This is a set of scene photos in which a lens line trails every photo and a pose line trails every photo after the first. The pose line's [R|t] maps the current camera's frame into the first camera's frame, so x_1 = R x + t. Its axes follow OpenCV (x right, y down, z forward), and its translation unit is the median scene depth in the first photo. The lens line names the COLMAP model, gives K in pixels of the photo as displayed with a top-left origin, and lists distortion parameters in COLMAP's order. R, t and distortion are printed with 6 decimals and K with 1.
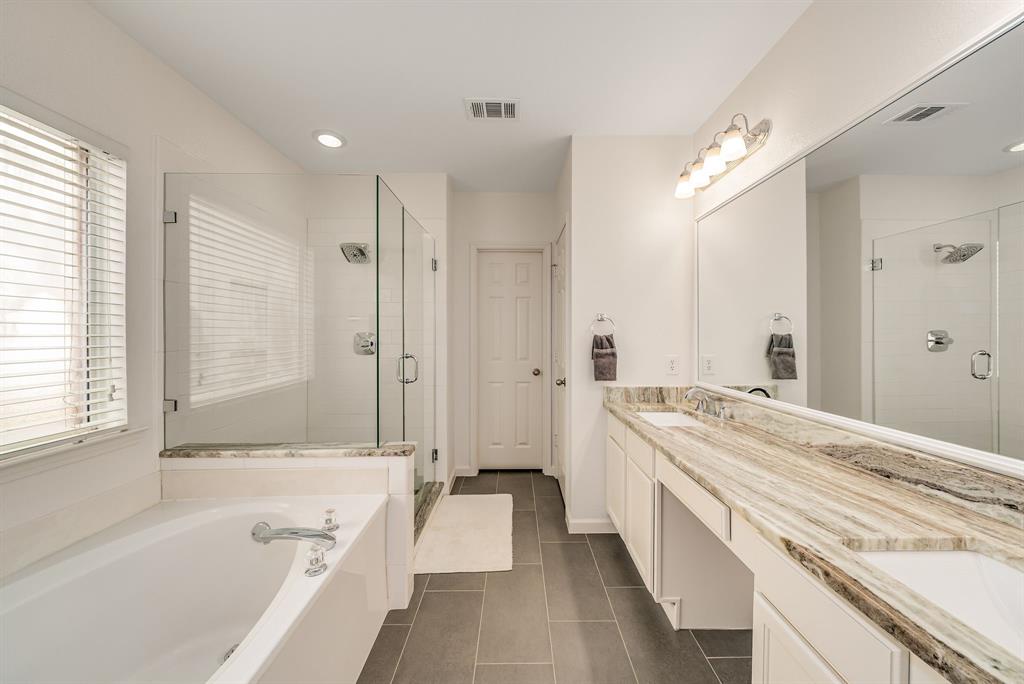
lens RADIAL K [[412.0, 0, 518.4], [0, 412.0, 338.4], [0, 0, 1]] dist [-0.000116, 0.000016]
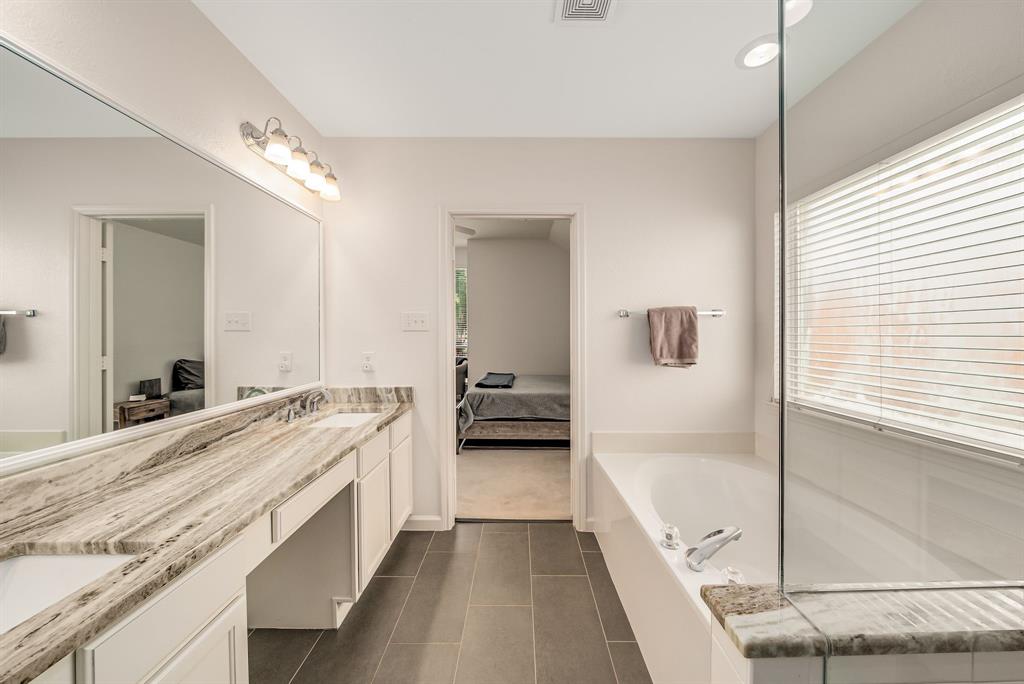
lens RADIAL K [[412.0, 0, 518.4], [0, 412.0, 338.4], [0, 0, 1]] dist [-0.000116, 0.000016]
pose [[-0.999987, 0.004371, 0.002607, -0.083019], [0.004417, 0.999831, 0.017841, -0.021637], [-0.002528, 0.017852, -0.999837, 2.117375]]
